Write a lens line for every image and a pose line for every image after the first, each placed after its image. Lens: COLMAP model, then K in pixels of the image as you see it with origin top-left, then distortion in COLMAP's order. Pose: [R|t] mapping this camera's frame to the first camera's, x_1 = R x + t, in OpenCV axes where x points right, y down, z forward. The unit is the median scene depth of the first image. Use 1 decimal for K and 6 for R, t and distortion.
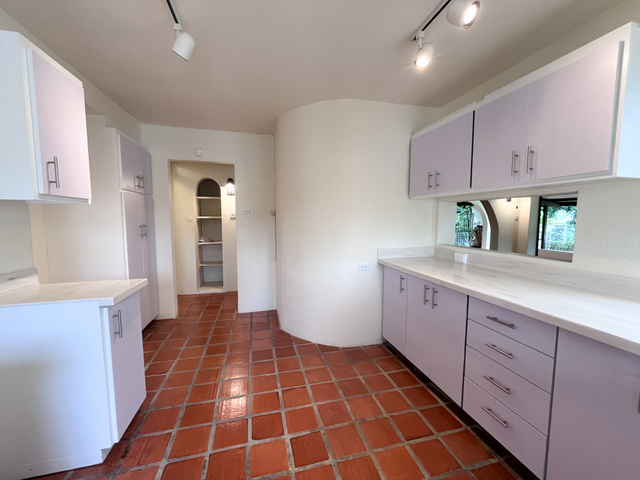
lens RADIAL K [[258.3, 0, 319.4], [0, 258.3, 239.2], [0, 0, 1]] dist [-0.001600, -0.000639]
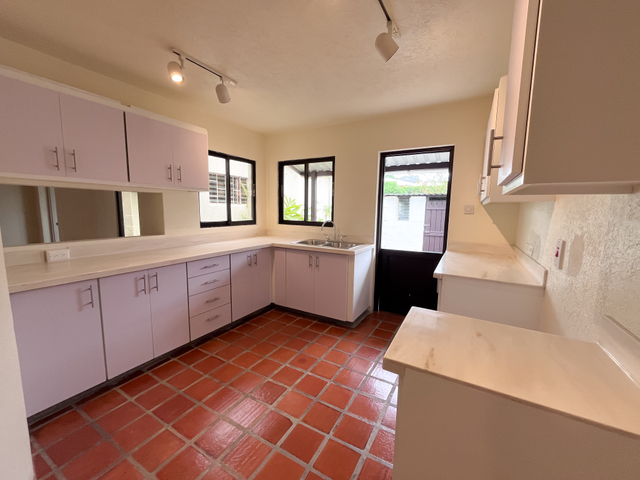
lens RADIAL K [[258.3, 0, 320.2], [0, 258.3, 240.2], [0, 0, 1]] dist [-0.001600, -0.000639]
pose [[-0.715318, -0.096330, 0.692127, -0.936803], [0.040880, 0.982988, 0.179061, -0.135095], [-0.697602, 0.156380, -0.699212, 1.448682]]
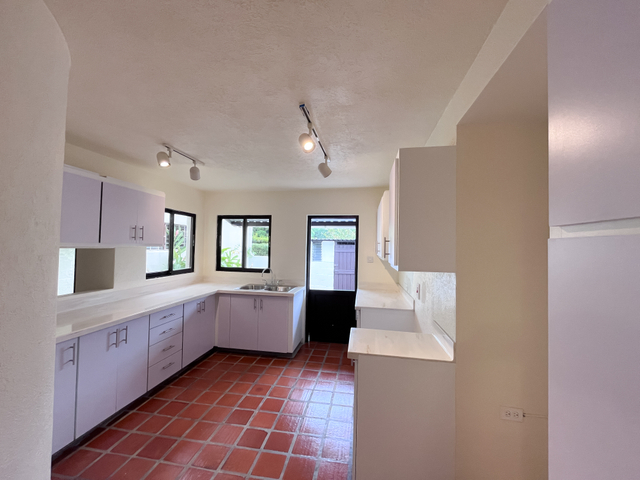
lens RADIAL K [[258.3, 0, 320.1], [0, 258.3, 240.2], [0, 0, 1]] dist [-0.001600, -0.000639]
pose [[-0.913028, -0.007010, 0.407836, -1.007077], [0.014537, 0.998658, 0.049709, -0.298213], [-0.407637, 0.051315, -0.911701, 1.965258]]
